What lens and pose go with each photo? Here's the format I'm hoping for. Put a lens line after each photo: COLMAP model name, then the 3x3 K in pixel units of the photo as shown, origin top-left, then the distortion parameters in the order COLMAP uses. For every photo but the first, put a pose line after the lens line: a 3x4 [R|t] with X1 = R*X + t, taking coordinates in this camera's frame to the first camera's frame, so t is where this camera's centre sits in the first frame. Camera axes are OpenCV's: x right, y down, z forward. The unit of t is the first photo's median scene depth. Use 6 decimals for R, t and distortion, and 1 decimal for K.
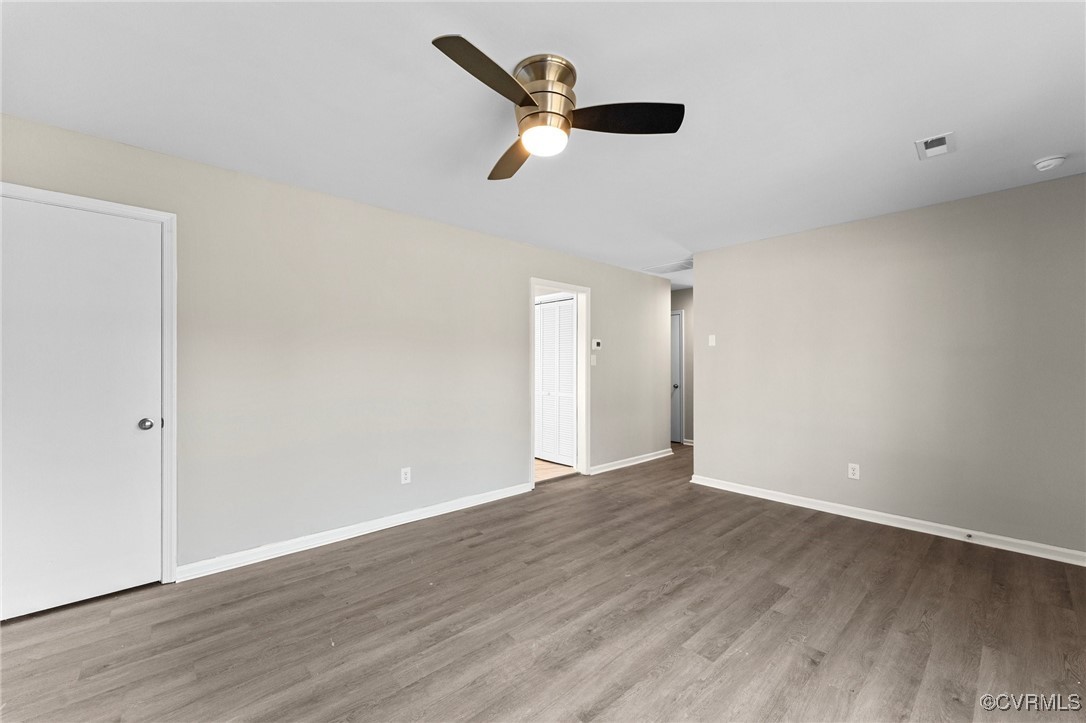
lens RADIAL K [[433.6, 0, 542.3], [0, 433.6, 364.8], [0, 0, 1]] dist [0.001064, 0.000199]
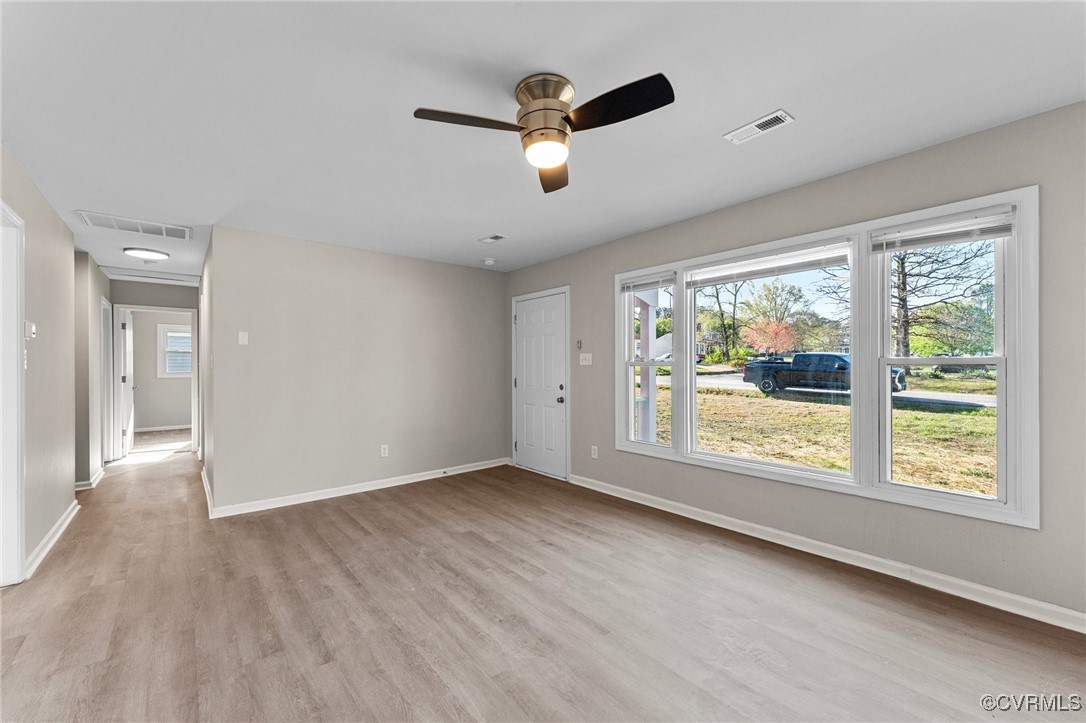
lens RADIAL K [[433.6, 0, 542.3], [0, 433.6, 364.8], [0, 0, 1]] dist [0.001064, 0.000199]
pose [[0.045623, 0.002623, 0.998955, -0.689751], [0.005558, 0.999980, -0.002879, 0.000682], [-0.998943, 0.005683, 0.045607, 0.629496]]
